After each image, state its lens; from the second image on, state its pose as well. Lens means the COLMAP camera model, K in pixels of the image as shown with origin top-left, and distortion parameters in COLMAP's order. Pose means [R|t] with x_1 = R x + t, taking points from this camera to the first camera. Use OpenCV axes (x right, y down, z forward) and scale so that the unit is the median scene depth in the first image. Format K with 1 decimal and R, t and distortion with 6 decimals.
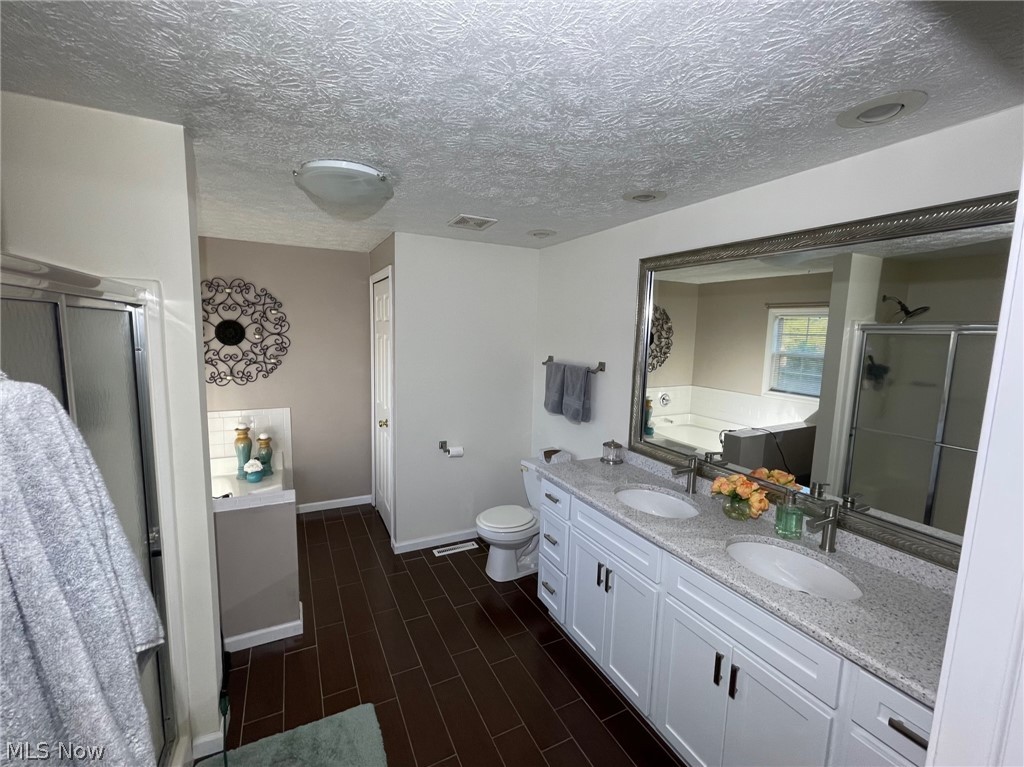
lens RADIAL K [[425.5, 0, 509.0], [0, 425.5, 382.8], [0, 0, 1]] dist [-0.003195, -0.000426]
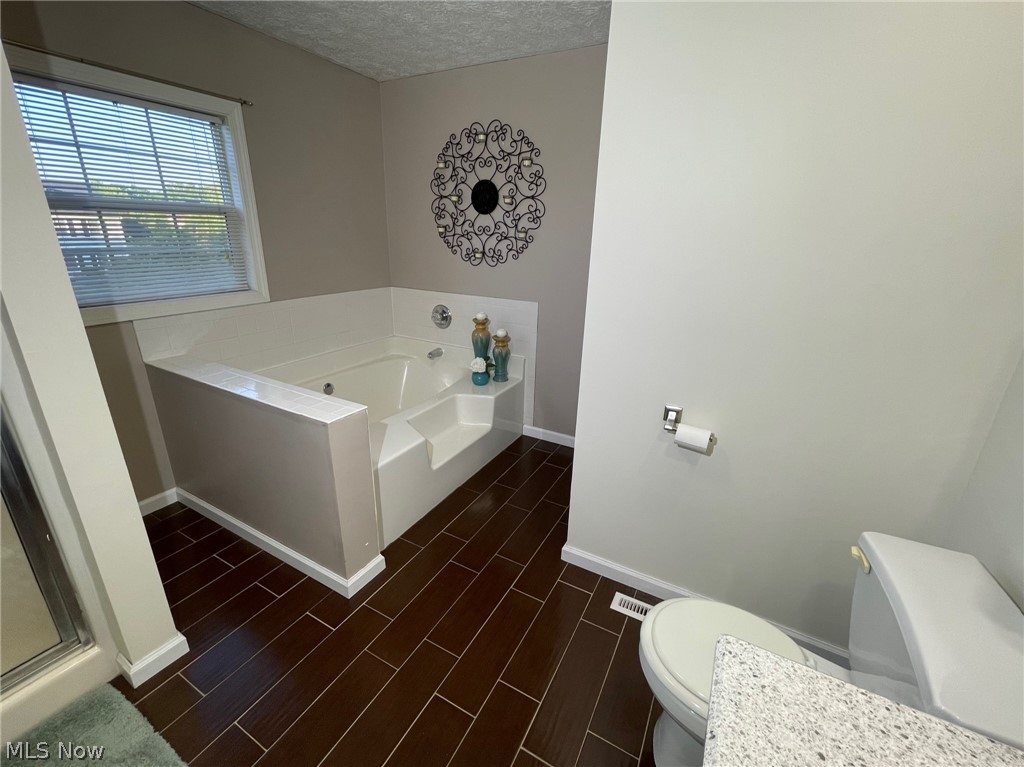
lens RADIAL K [[425.5, 0, 512.0], [0, 425.5, 385.2], [0, 0, 1]] dist [-0.003195, -0.000426]
pose [[0.554601, 0.267509, -0.787945, 0.098673], [-0.110584, 0.962212, 0.248837, 0.017424], [0.824736, -0.050871, 0.563225, 0.561957]]
